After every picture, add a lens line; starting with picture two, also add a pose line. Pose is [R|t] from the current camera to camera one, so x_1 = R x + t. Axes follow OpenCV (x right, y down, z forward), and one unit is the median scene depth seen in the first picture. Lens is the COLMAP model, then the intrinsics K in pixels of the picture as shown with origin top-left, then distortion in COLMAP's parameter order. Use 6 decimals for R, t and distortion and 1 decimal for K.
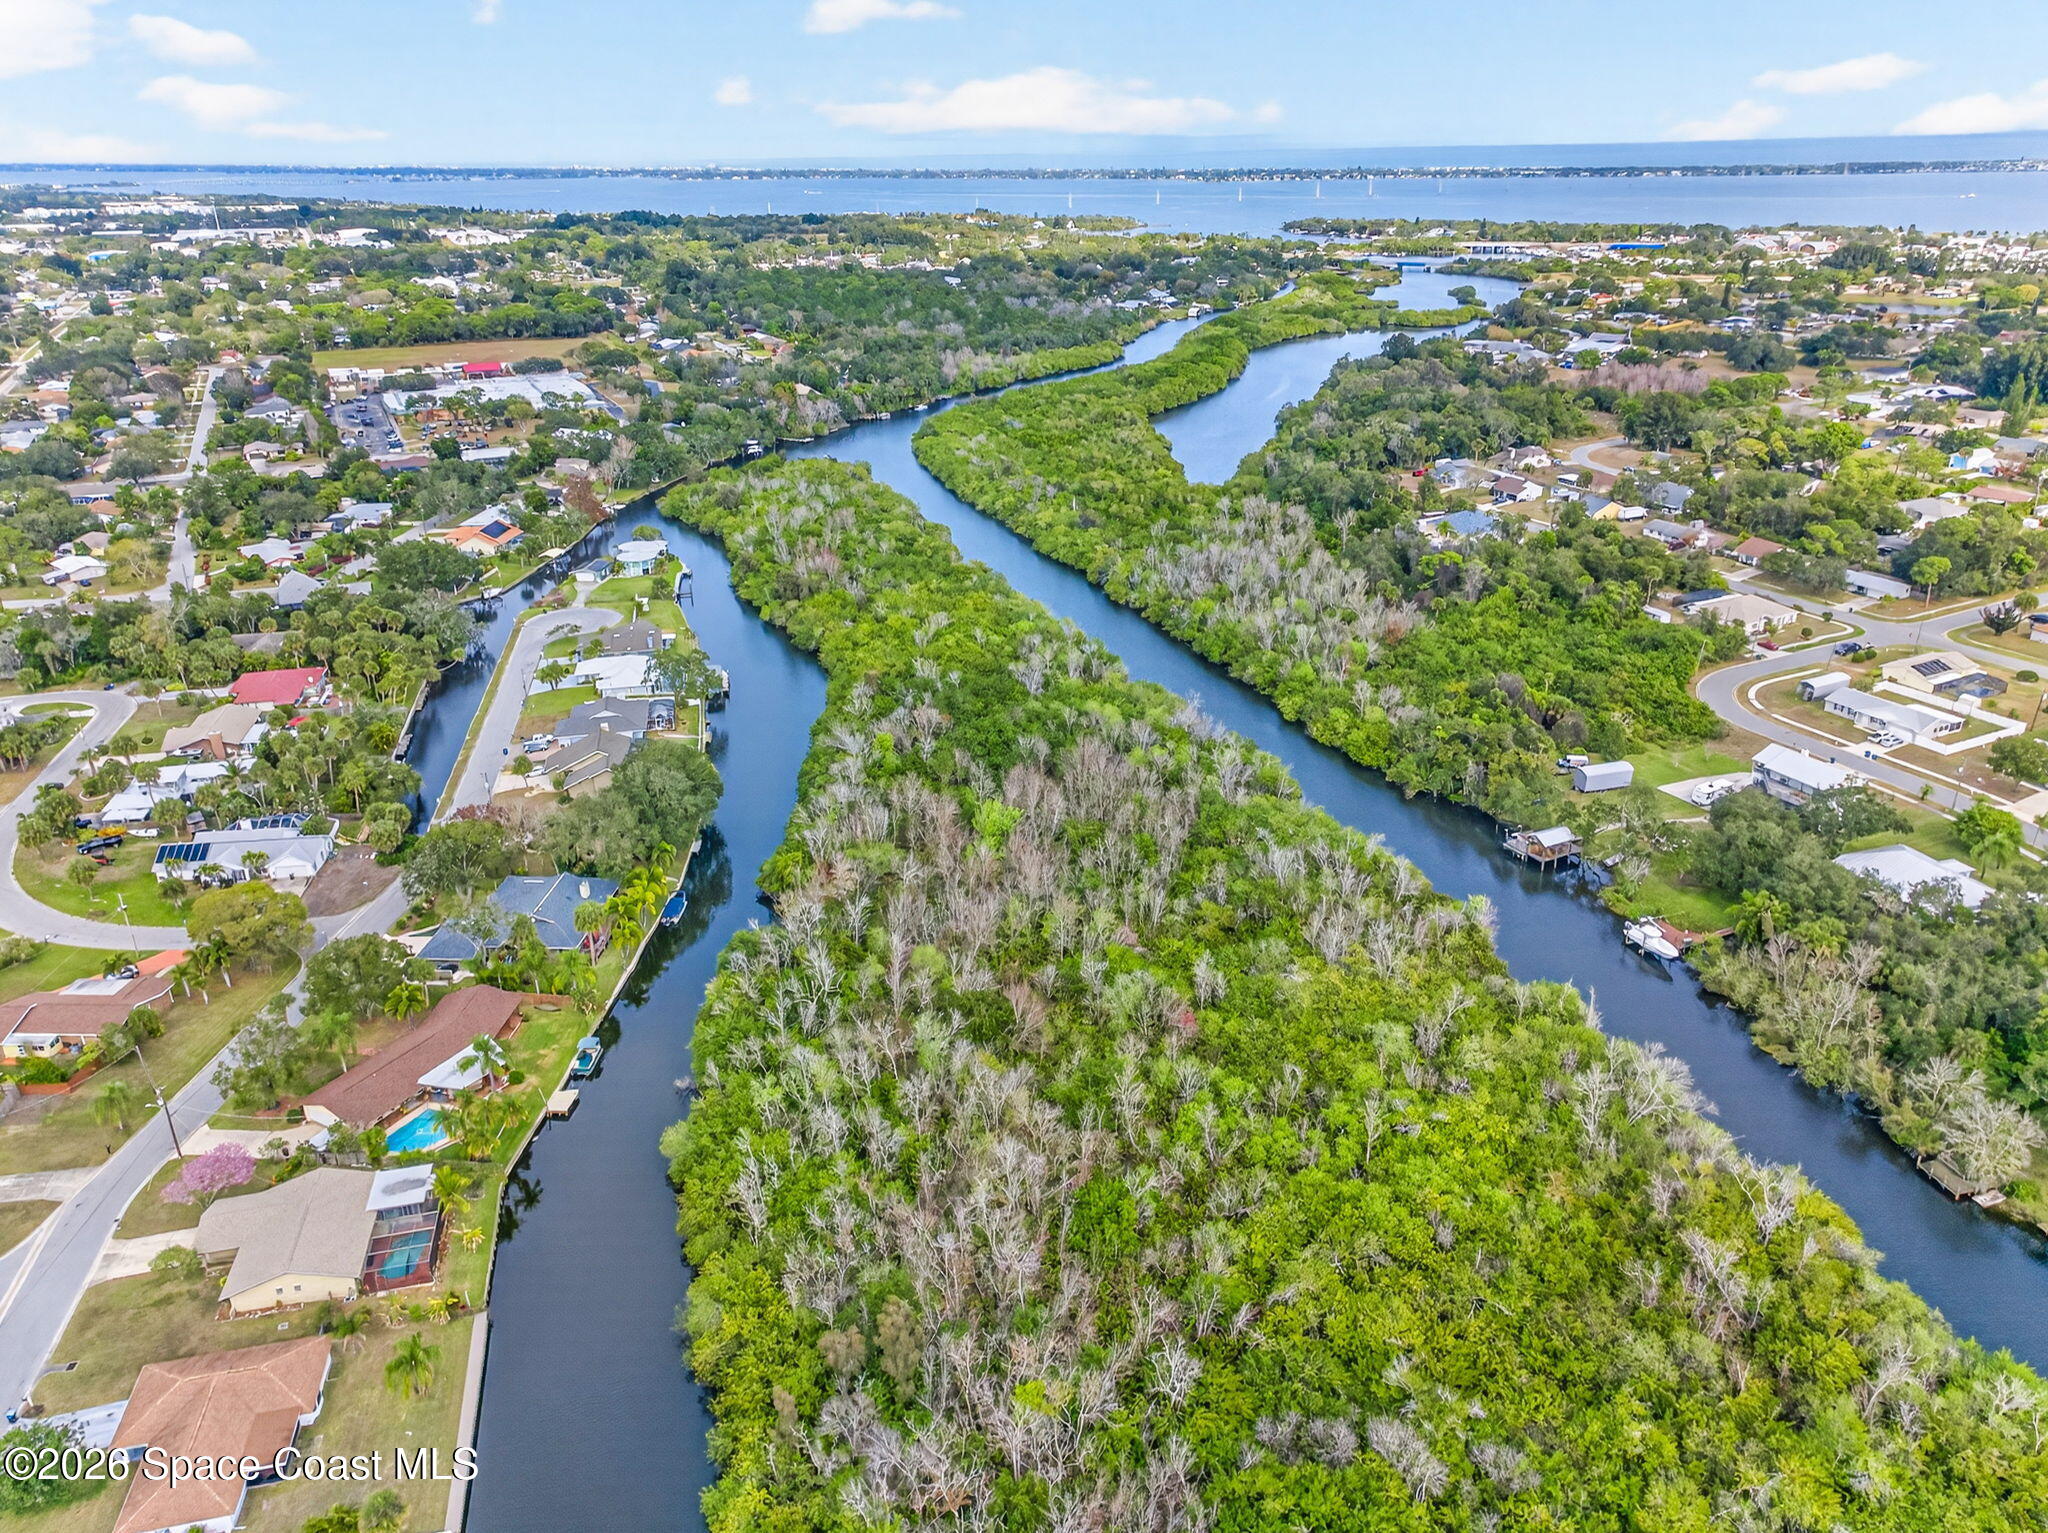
lens RADIAL K [[1423.6, 0, 1026.0], [0, 1423.6, 740.7], [0, 0, 1]] dist [0.019652, 0.005190]
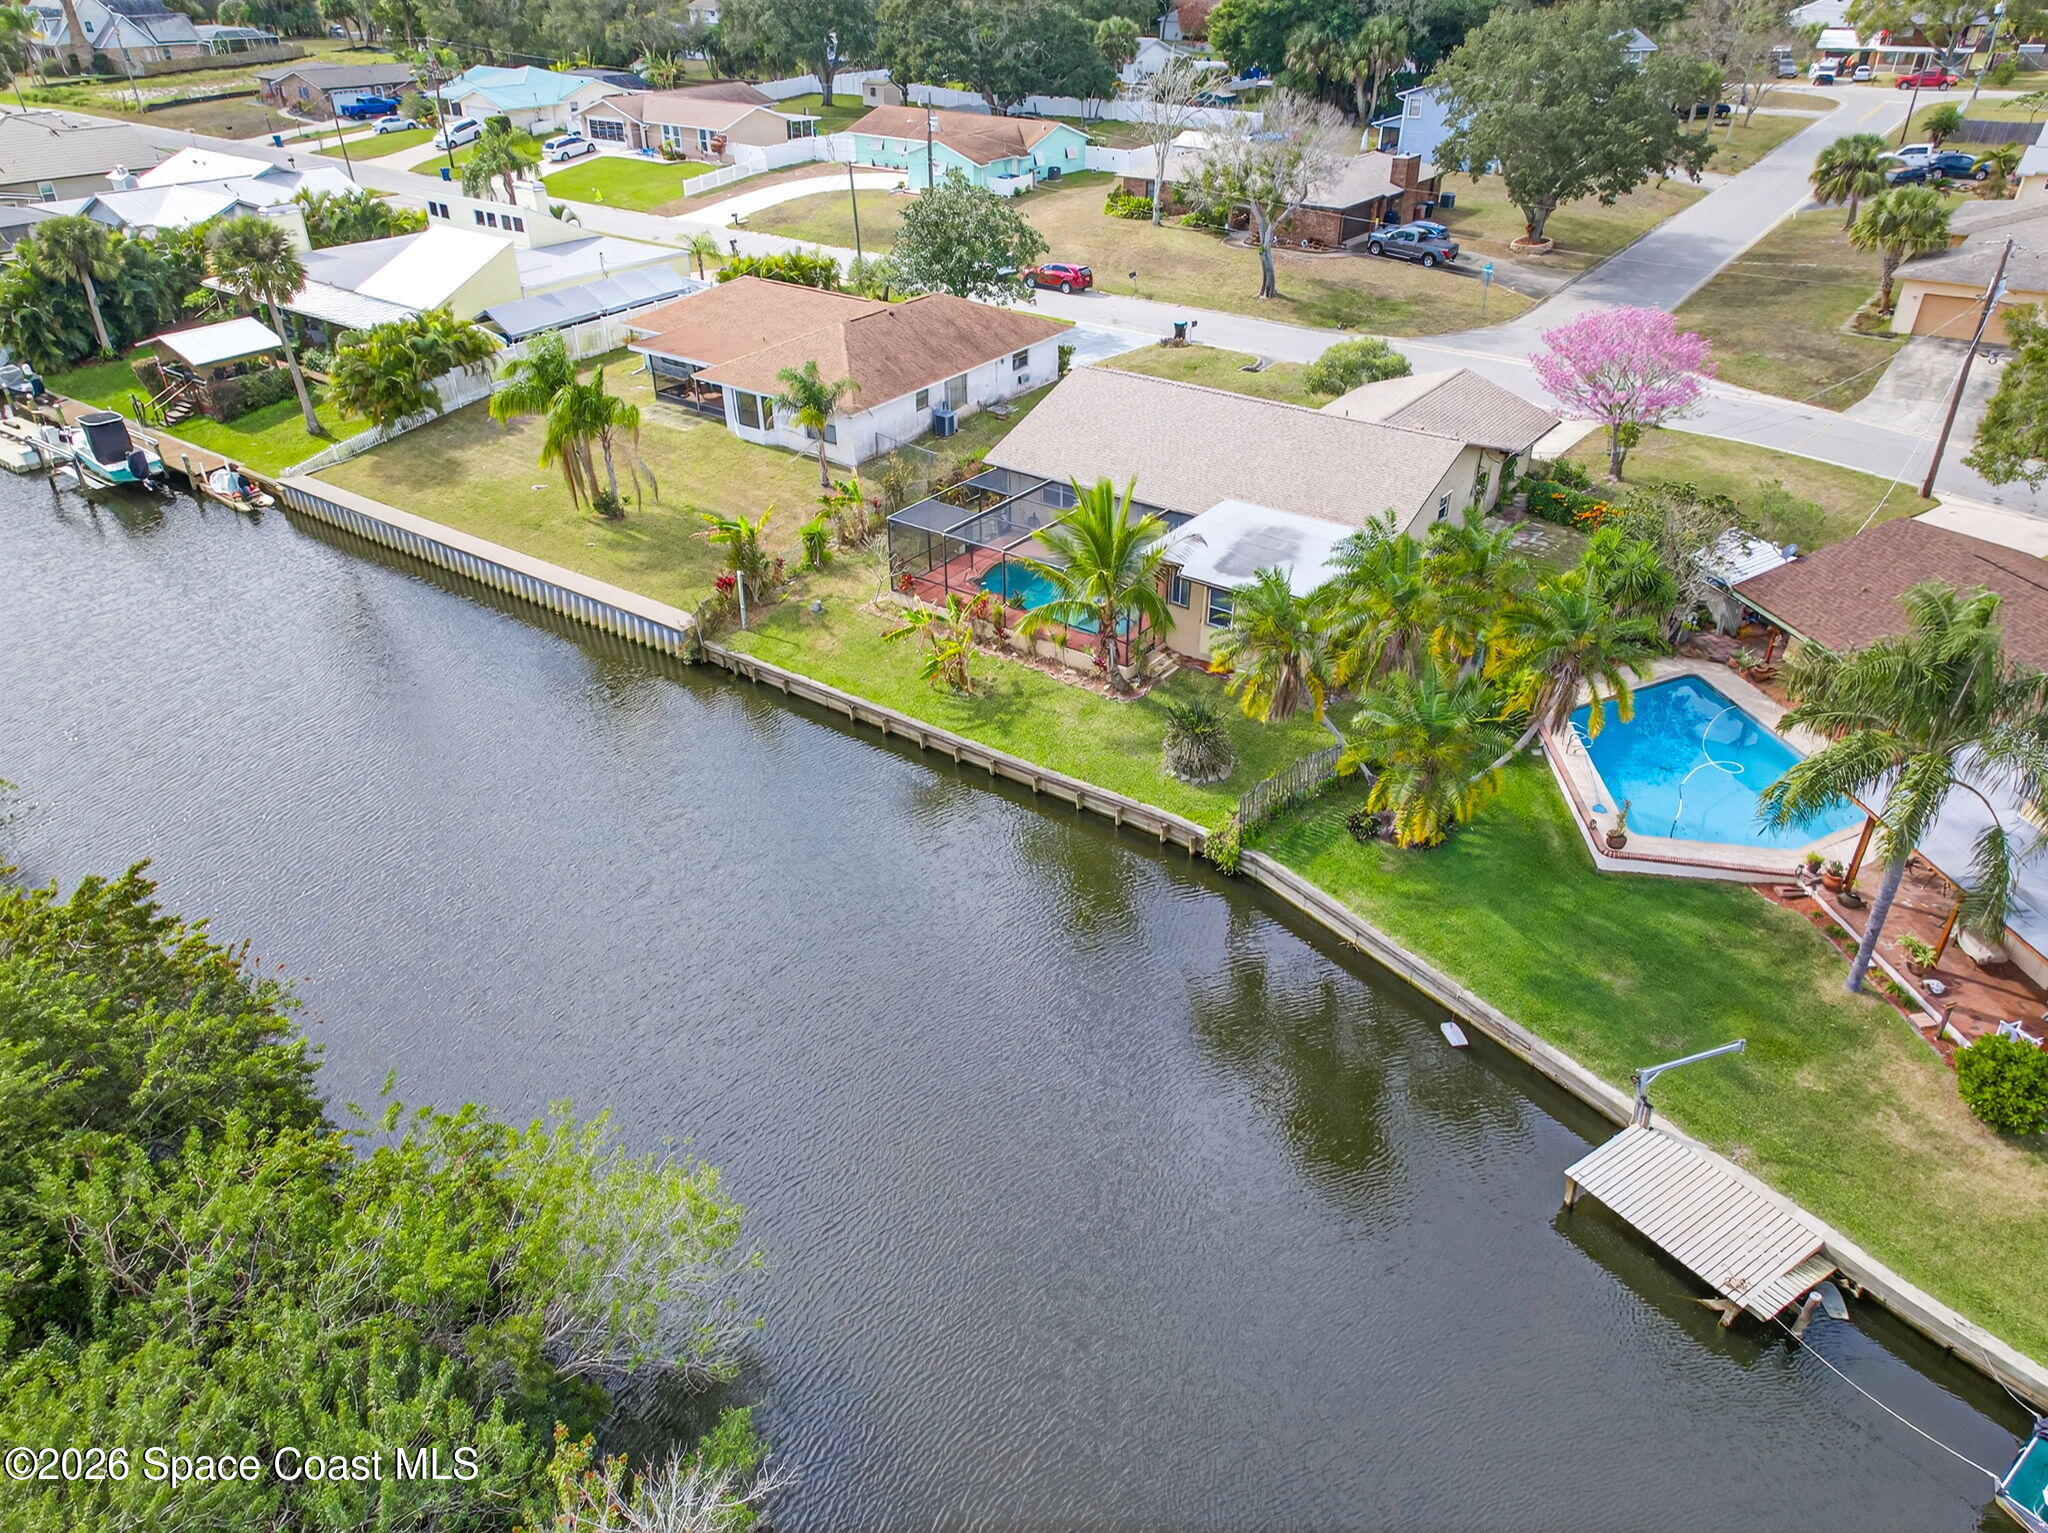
lens RADIAL K [[1390.7, 0, 1031.8], [0, 1390.7, 757.3], [0, 0, 1]] dist [0.018296, 0.006897]
pose [[-0.761763, 0.349466, -0.545519, -0.151263], [-0.234198, 0.636550, 0.734816, 0.092110], [0.604043, 0.687515, -0.403056, 0.738377]]
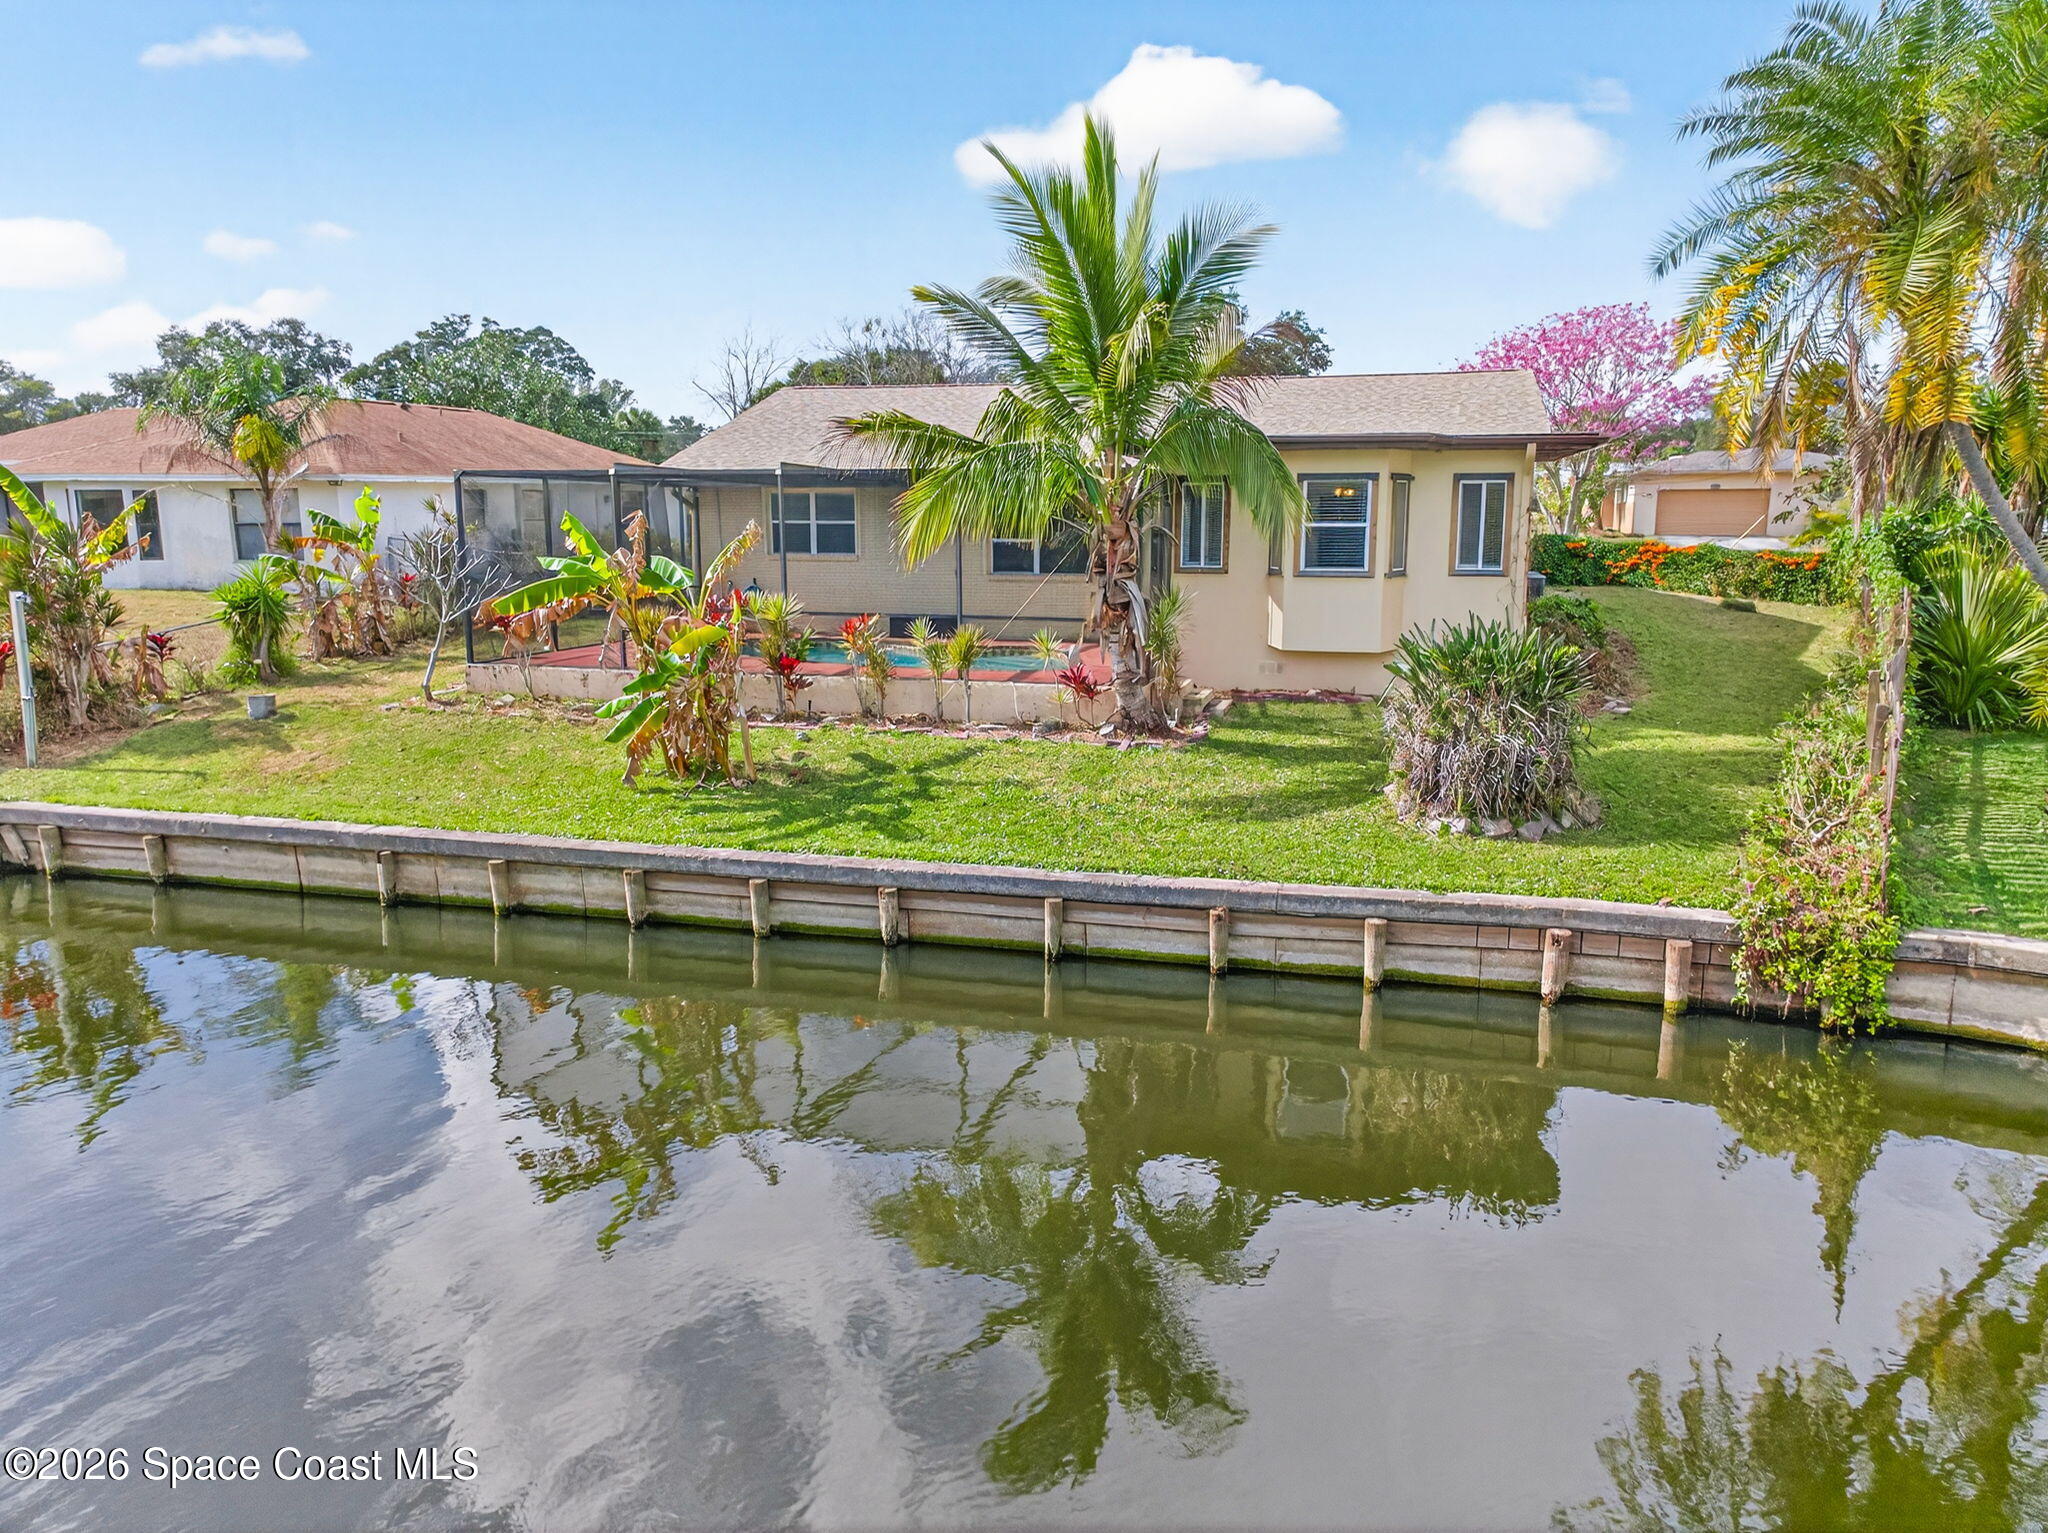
lens RADIAL K [[1390.7, 0, 1031.8], [0, 1390.7, 757.3], [0, 0, 1]] dist [0.018296, 0.006897]
pose [[-0.472662, 0.160592, -0.866488, -0.199305], [-0.333398, 0.877585, 0.344515, 0.199496], [0.815743, 0.451724, -0.361260, 0.685929]]
